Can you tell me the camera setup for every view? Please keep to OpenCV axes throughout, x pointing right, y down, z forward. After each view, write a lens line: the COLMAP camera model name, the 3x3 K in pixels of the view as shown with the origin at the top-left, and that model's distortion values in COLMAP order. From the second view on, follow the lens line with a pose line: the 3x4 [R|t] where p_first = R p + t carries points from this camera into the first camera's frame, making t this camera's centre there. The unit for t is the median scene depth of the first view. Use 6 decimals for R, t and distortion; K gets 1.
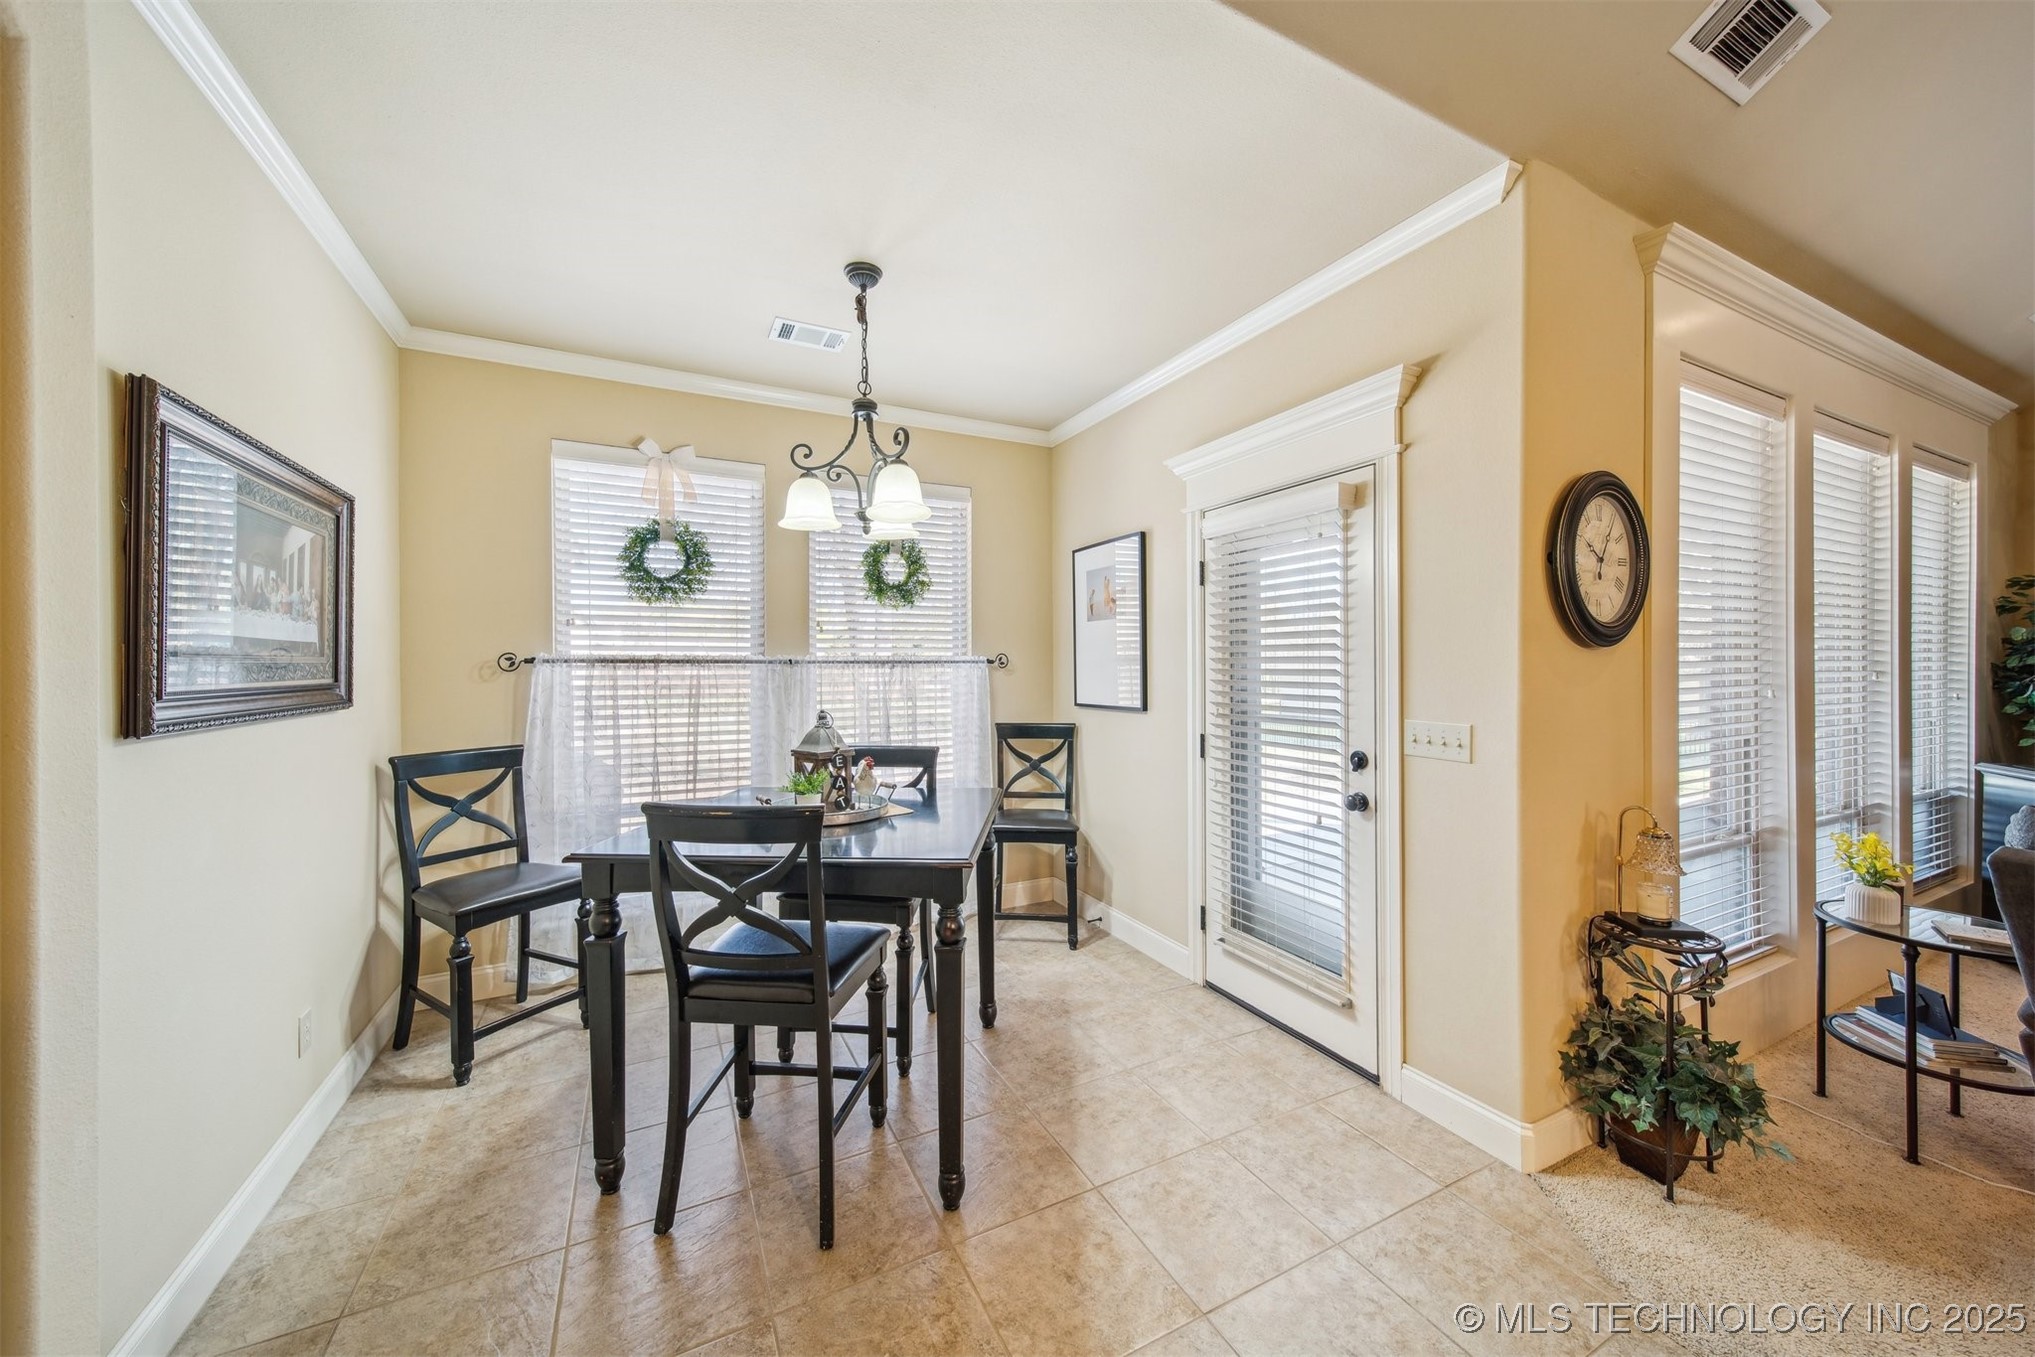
lens RADIAL K [[722.4, 0, 1012.7], [0, 722.4, 663.1], [0, 0, 1]] dist [0.007387, -0.001150]
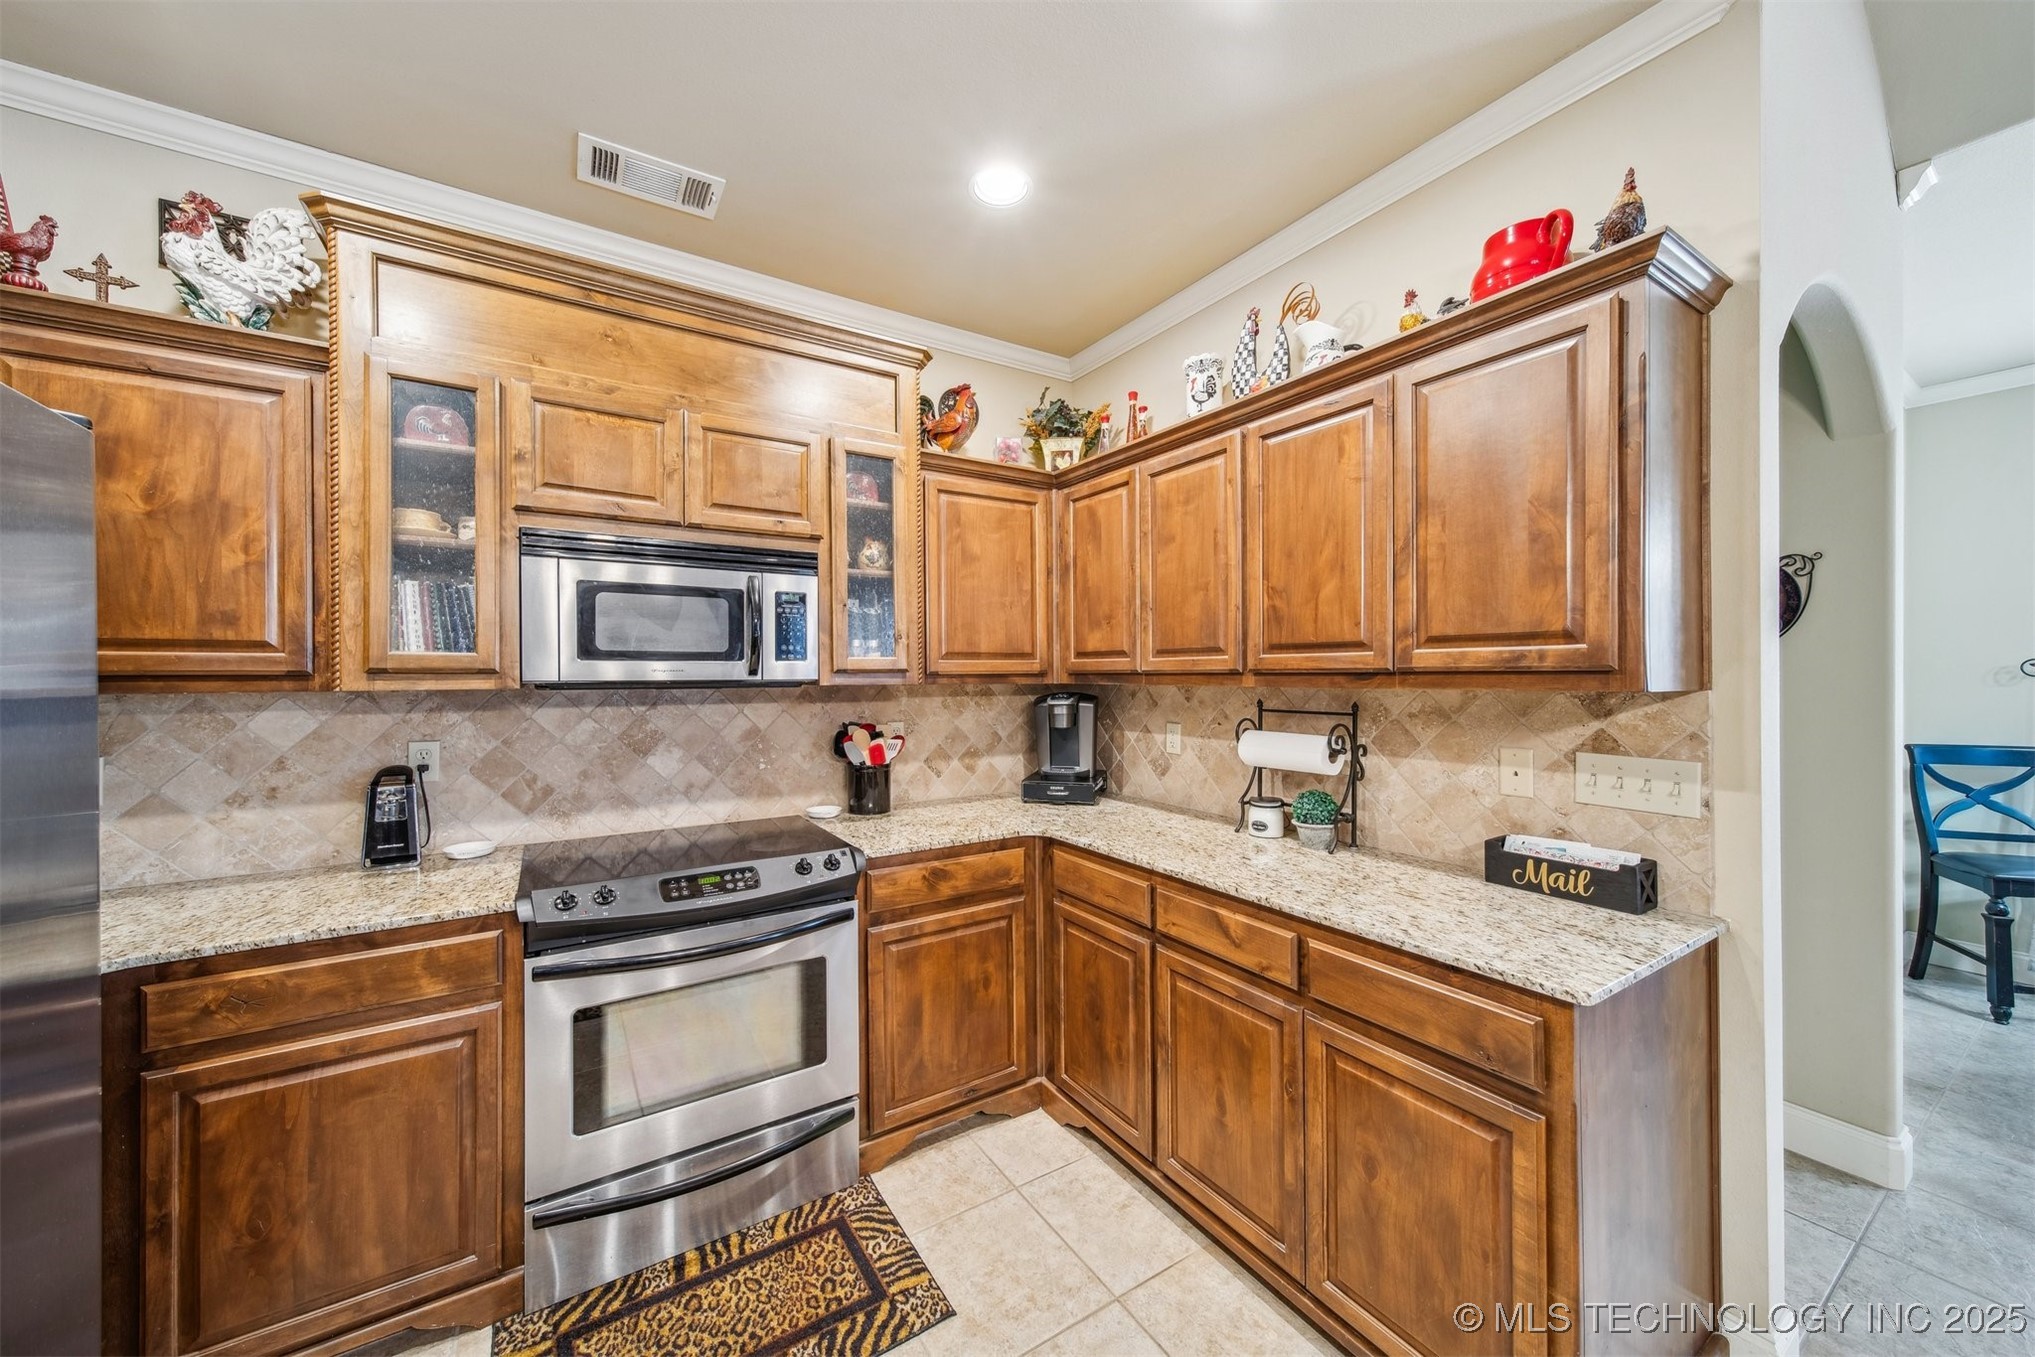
lens RADIAL K [[722.4, 0, 994.5], [0, 722.4, 676.6], [0, 0, 1]] dist [0.007387, -0.001150]
pose [[0.085552, 0.003648, -0.996327, 0.248871], [0.005637, 0.999976, 0.004145, -0.001696], [0.996318, -0.005971, 0.085529, -0.636582]]
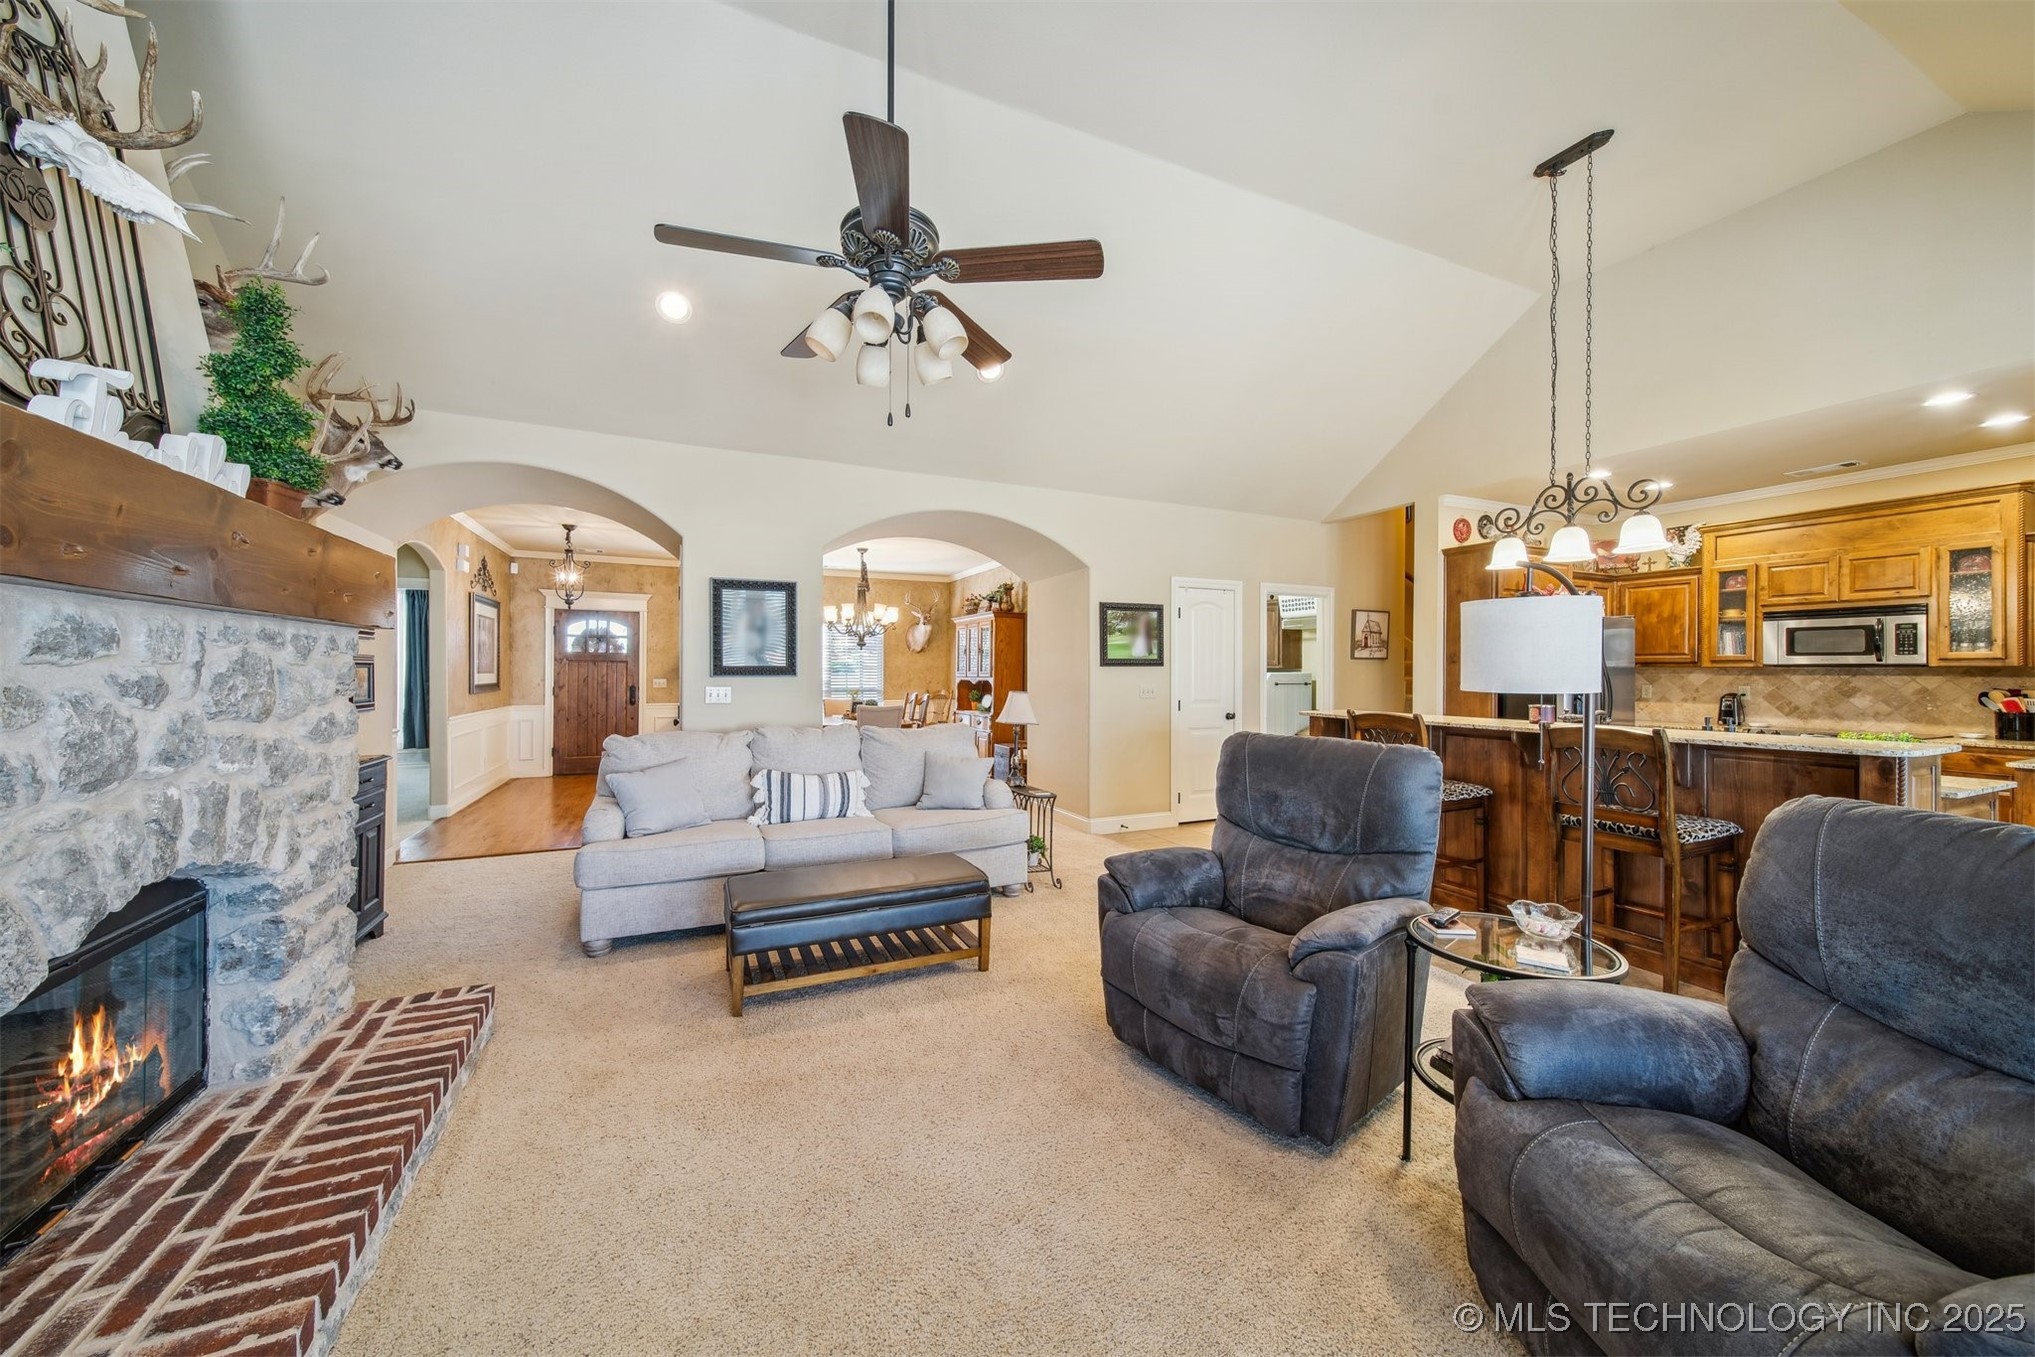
lens RADIAL K [[722.4, 0, 998.5], [0, 722.4, 670.2], [0, 0, 1]] dist [0.007387, -0.001150]
pose [[-0.999250, -0.001411, 0.038700, 1.488514], [-0.001467, 0.999998, -0.001423, 0.024347], [-0.038698, -0.001479, -0.999250, 0.964783]]
